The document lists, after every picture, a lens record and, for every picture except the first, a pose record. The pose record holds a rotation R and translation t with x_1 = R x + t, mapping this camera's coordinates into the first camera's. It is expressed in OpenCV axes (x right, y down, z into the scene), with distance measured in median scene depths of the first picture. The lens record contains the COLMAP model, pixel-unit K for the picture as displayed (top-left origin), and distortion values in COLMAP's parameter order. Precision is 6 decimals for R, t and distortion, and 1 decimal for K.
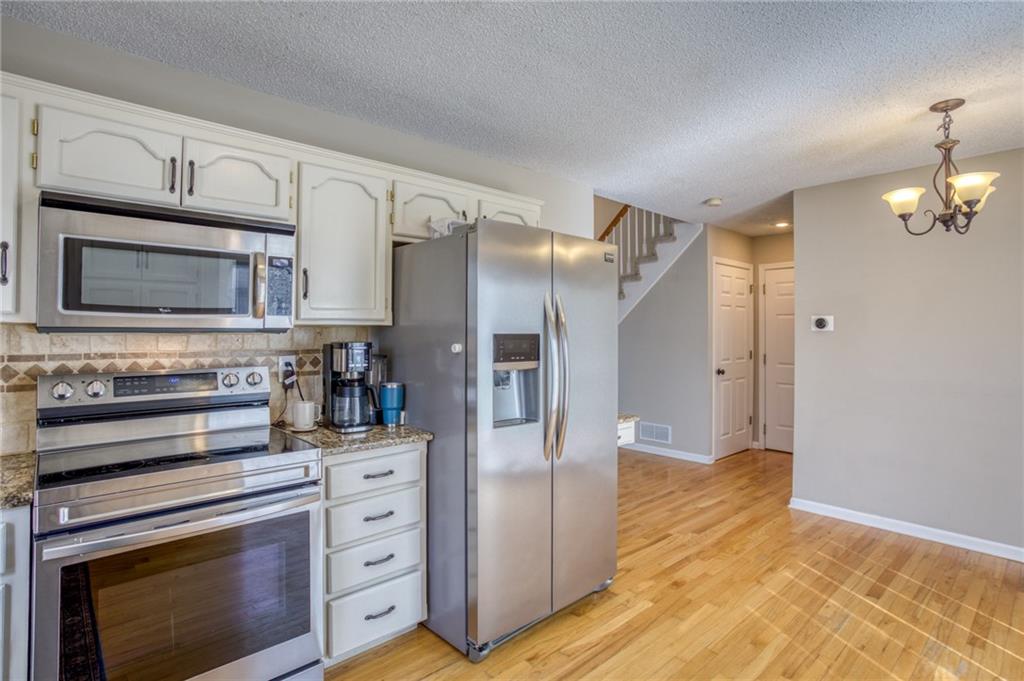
lens RADIAL K [[520.4, 0, 512.8], [0, 520.4, 323.5], [0, 0, 1]] dist [-0.019968, -0.000078]
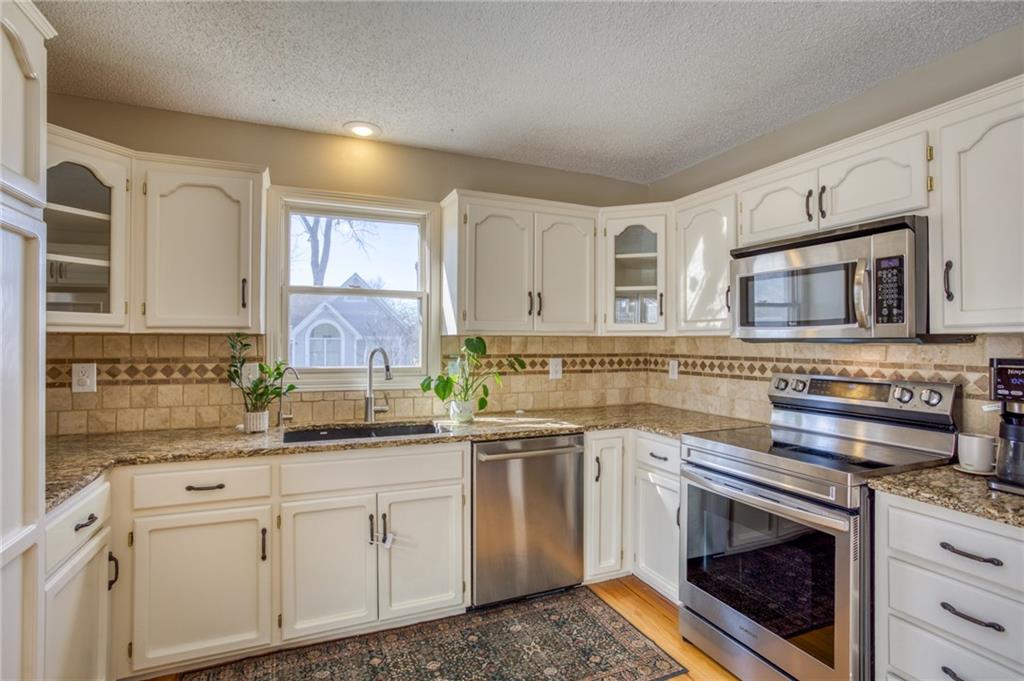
lens RADIAL K [[512.7, 0, 512.0], [0, 512.7, 340.5], [0, 0, 1]] dist [-0.015923, 0.000900]
pose [[-0.326018, -0.003153, -0.945358, 0.581397], [0.005894, 0.999968, -0.005367, 0.014567], [0.945345, -0.007321, -0.325989, 0.675837]]
